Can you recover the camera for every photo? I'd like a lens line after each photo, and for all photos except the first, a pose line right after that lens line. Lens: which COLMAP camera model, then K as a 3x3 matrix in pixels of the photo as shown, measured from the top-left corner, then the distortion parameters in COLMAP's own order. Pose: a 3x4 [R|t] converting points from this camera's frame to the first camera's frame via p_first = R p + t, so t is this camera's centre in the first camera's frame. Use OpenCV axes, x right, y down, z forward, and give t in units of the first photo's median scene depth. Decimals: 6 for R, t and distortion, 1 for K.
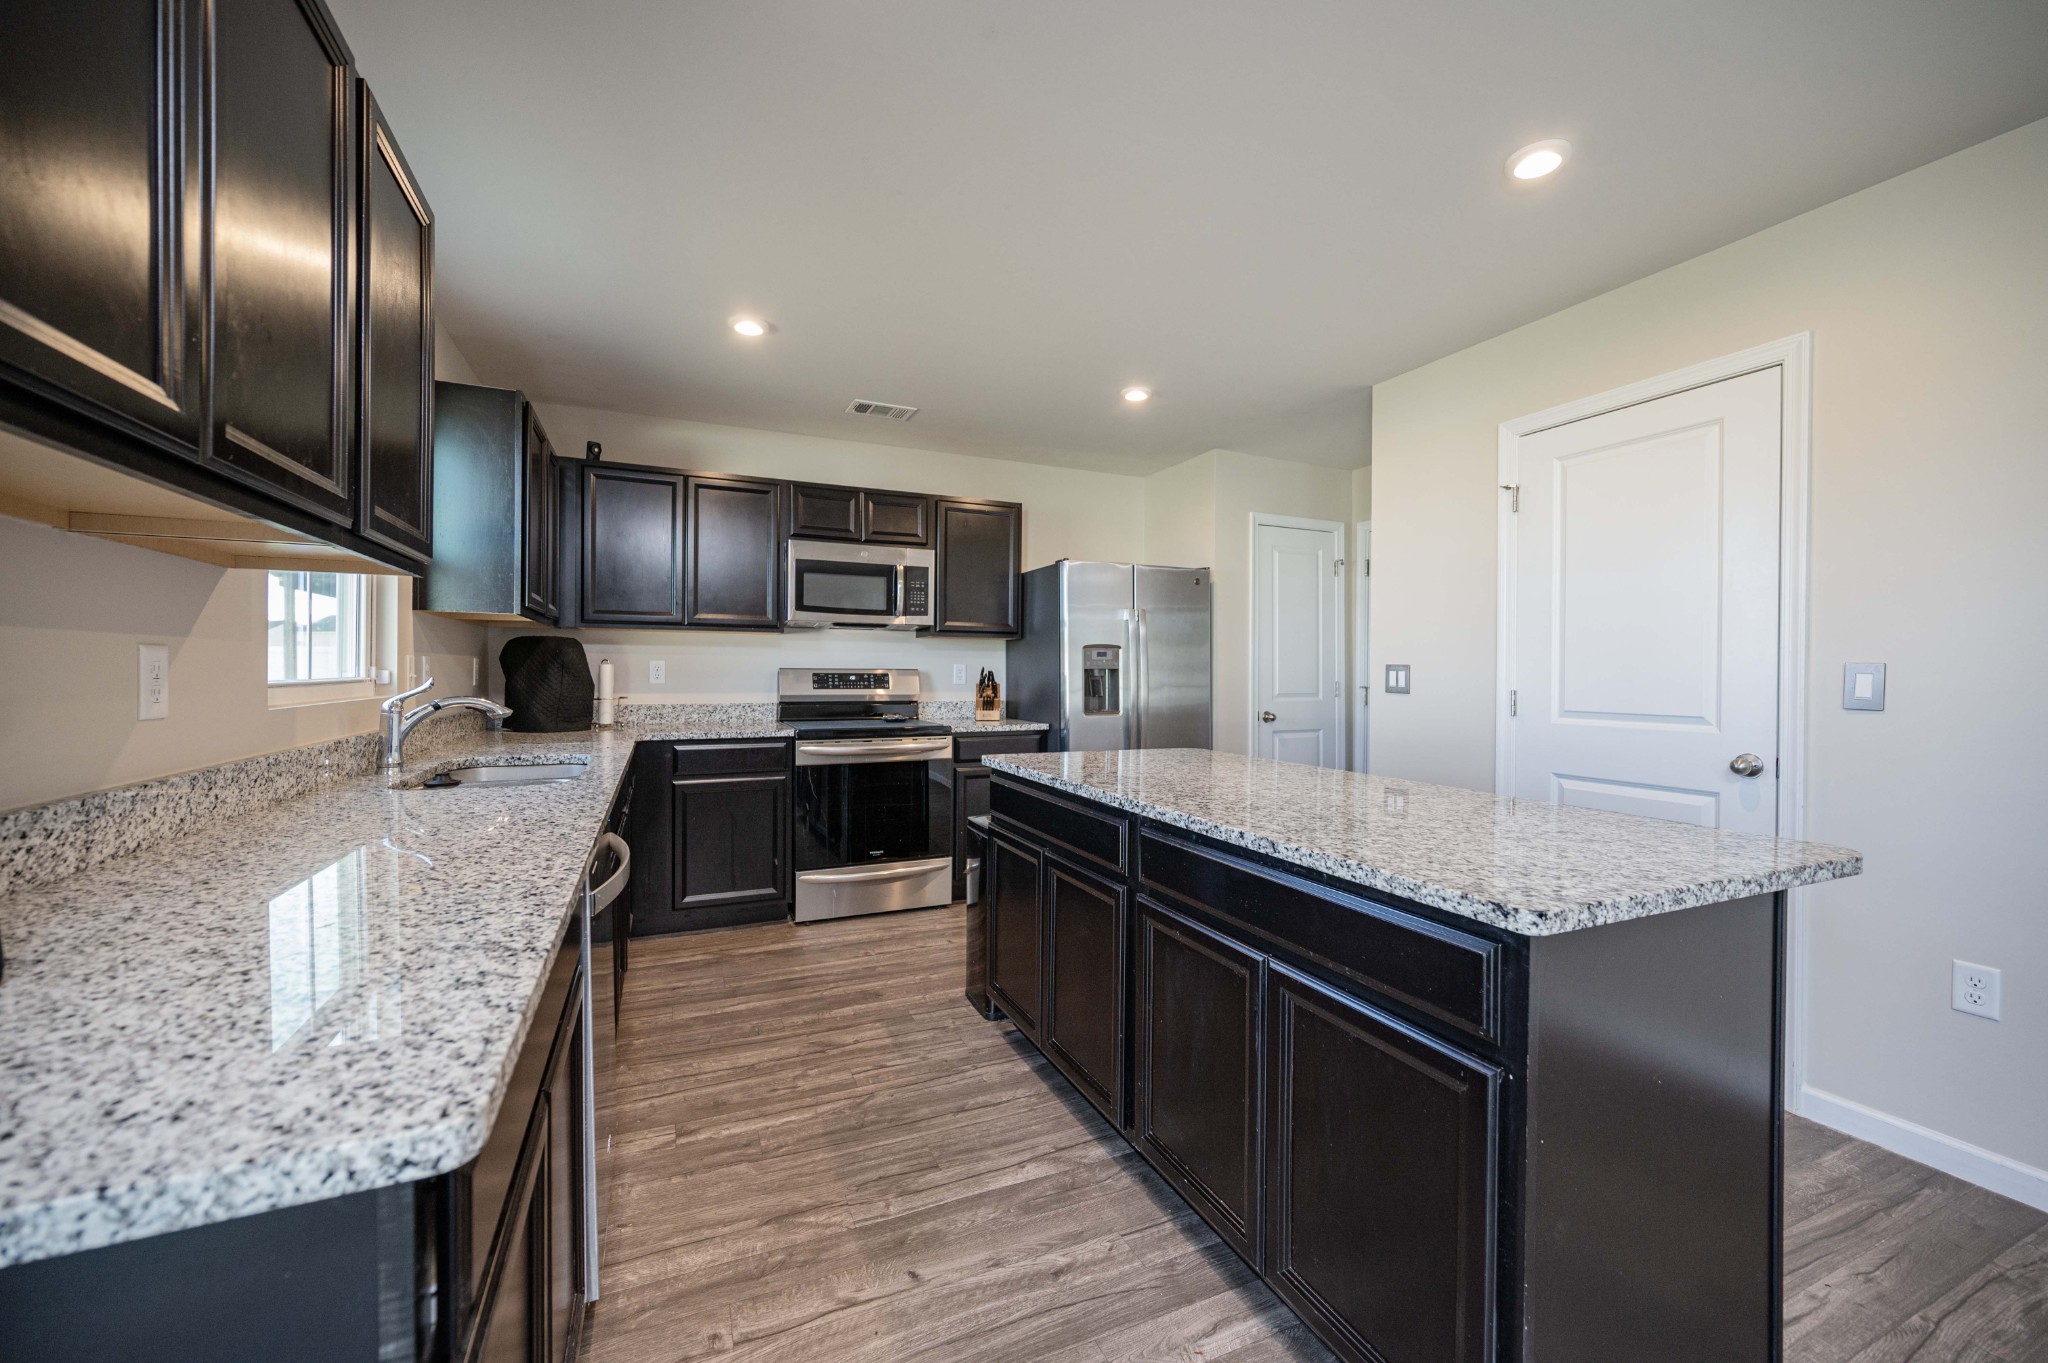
lens RADIAL K [[800.8, 0, 1031.4], [0, 800.8, 679.4], [0, 0, 1]] dist [-0.000638, -0.000161]
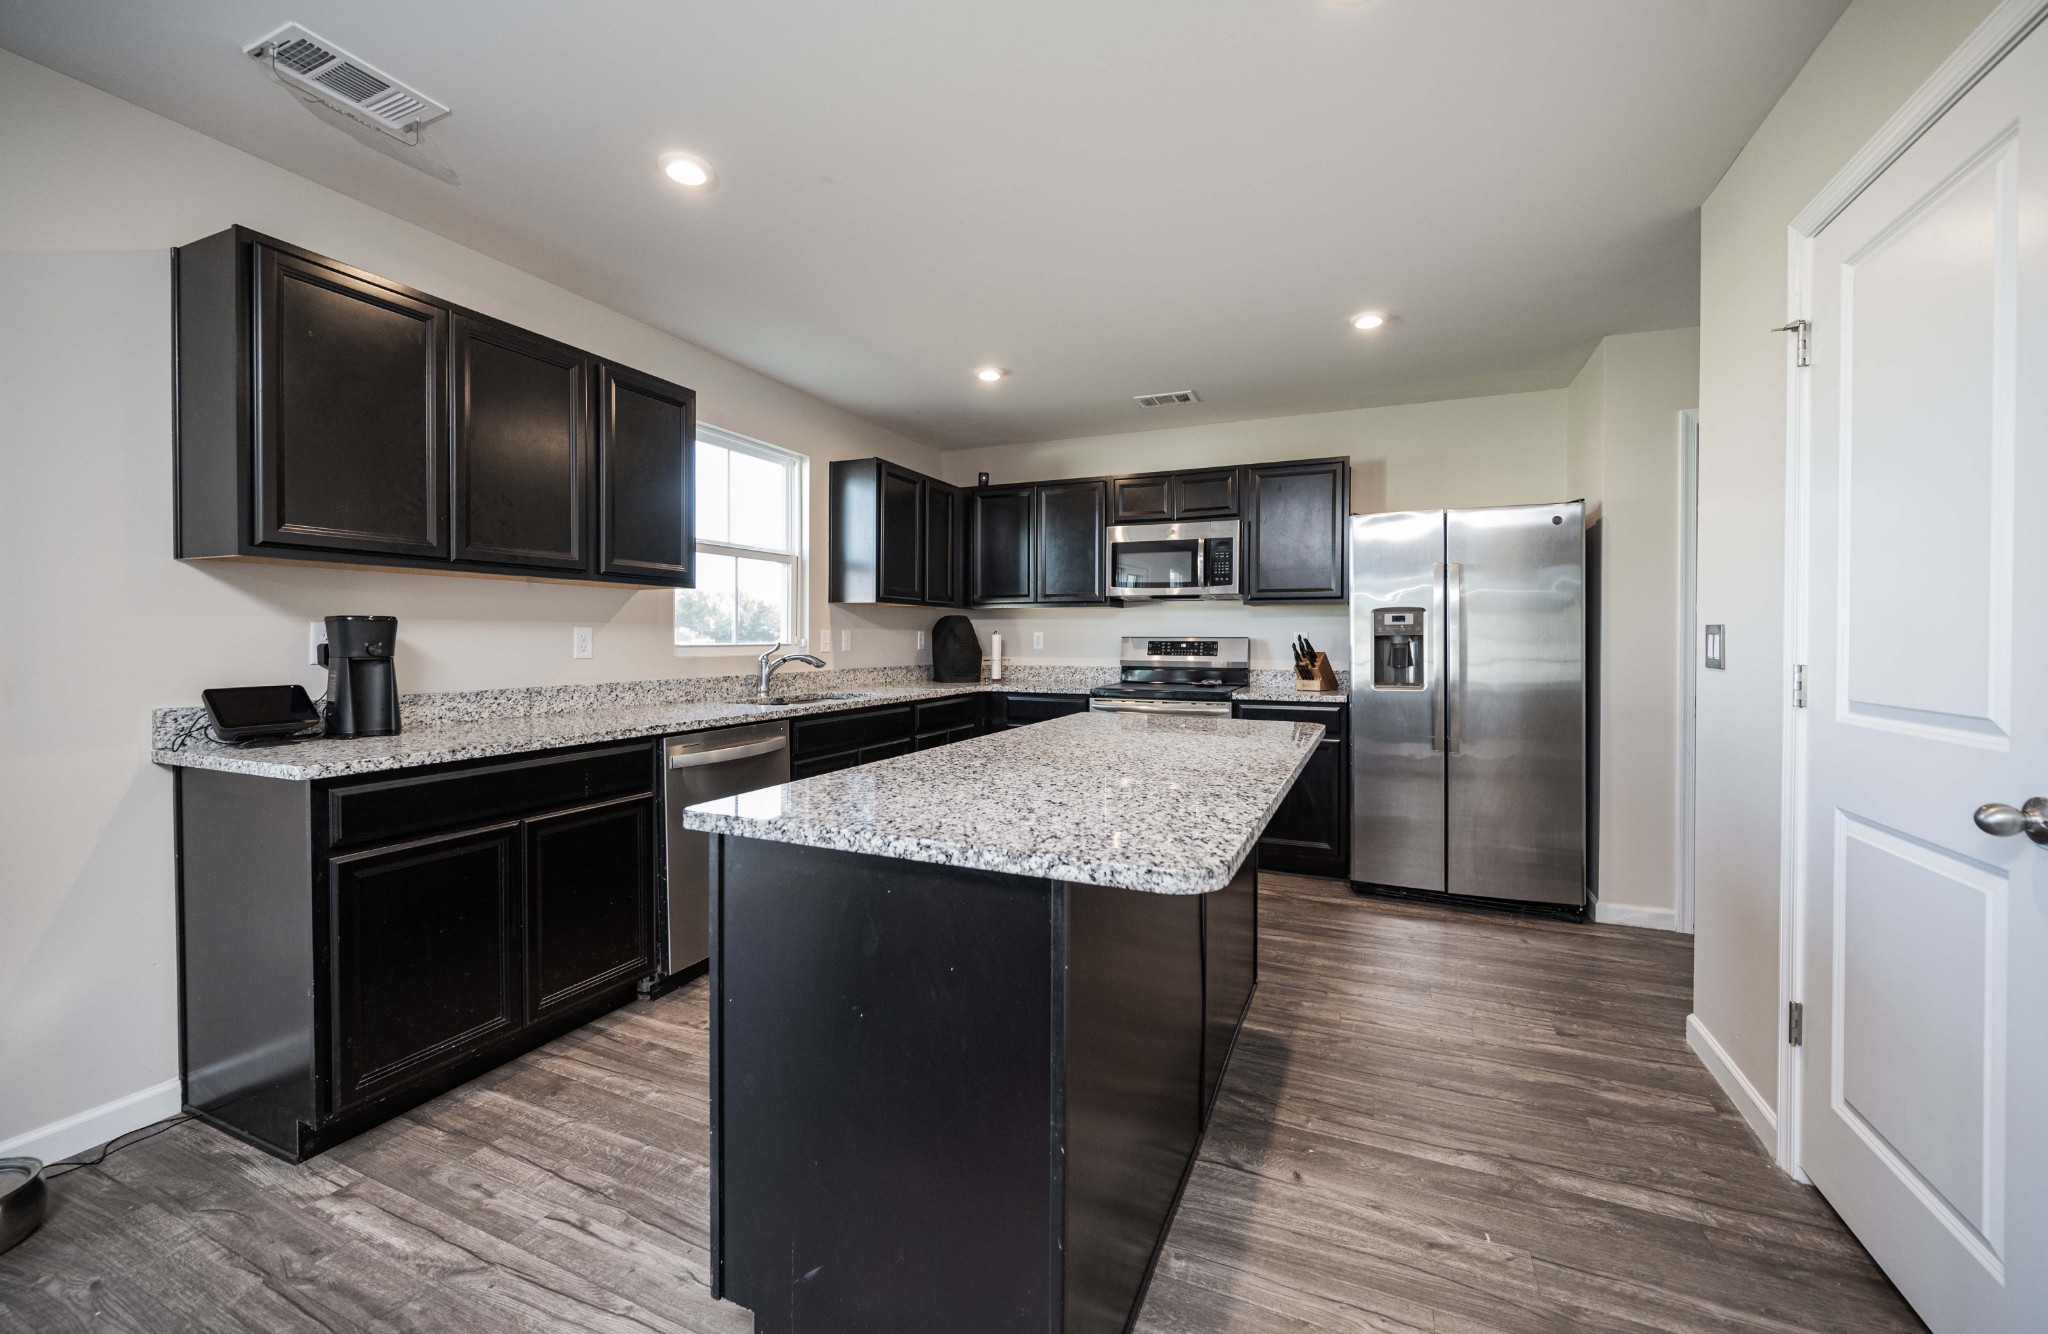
lens RADIAL K [[803.9, 0, 1027.2], [0, 803.9, 646.1], [0, 0, 1]] dist [-0.002864, -0.000238]
pose [[0.670980, 0.002211, -0.741472, 0.466161], [-0.006409, 0.999975, -0.002817, 0.003483], [0.741448, 0.006643, 0.670977, 0.119969]]
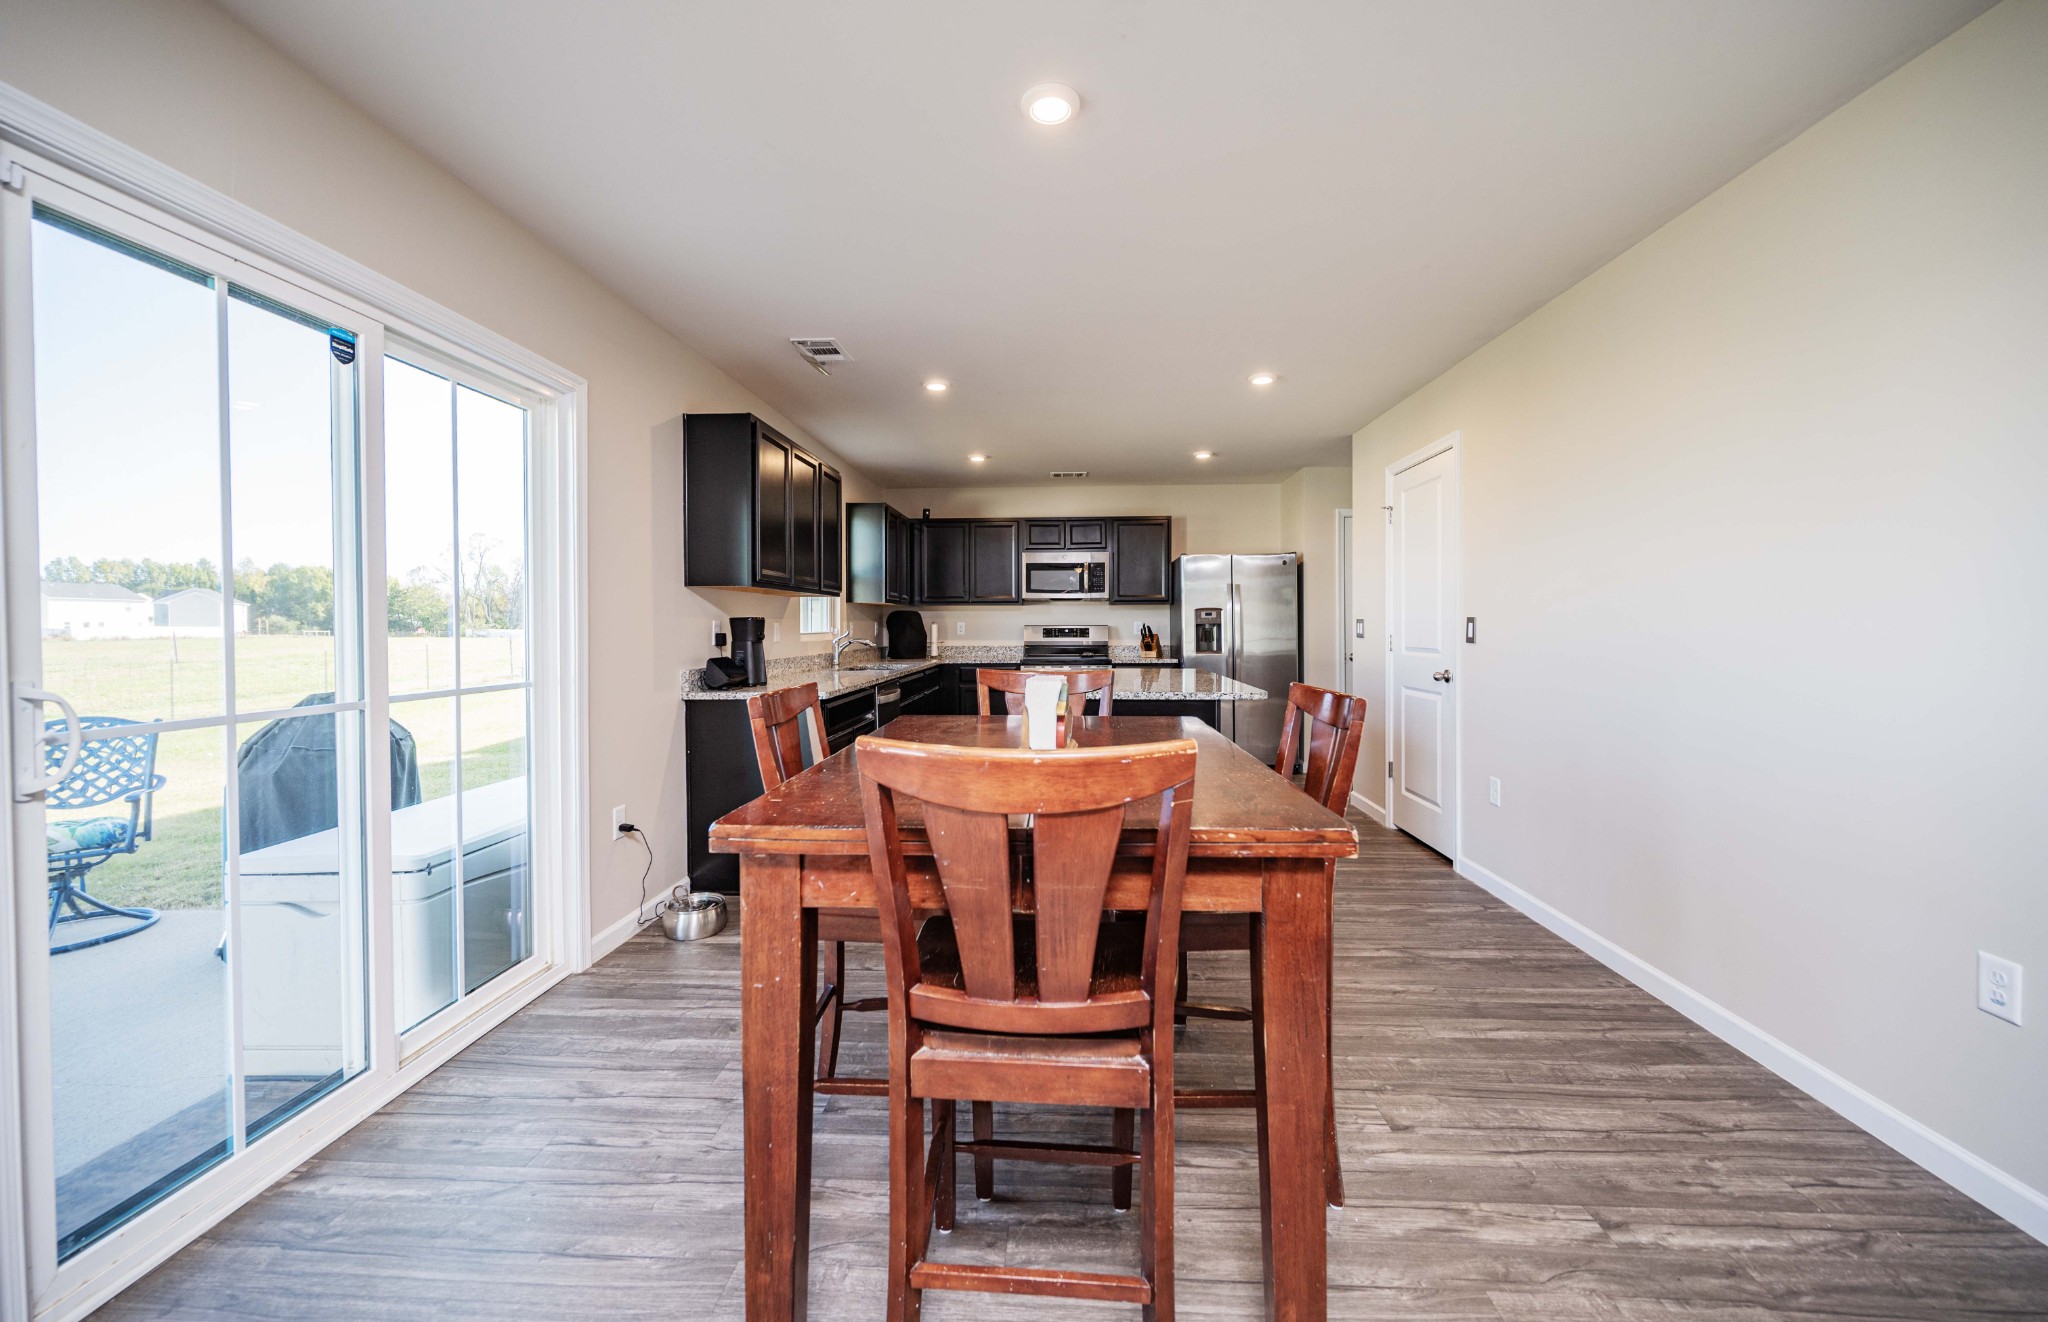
lens RADIAL K [[803.9, 0, 1028.5], [0, 803.9, 632.5], [0, 0, 1]] dist [-0.002864, -0.000238]
pose [[0.887787, -0.006232, -0.460213, 0.494160], [0.005237, 0.999980, -0.003439, 0.007219], [0.460225, 0.000642, 0.887802, -0.531897]]
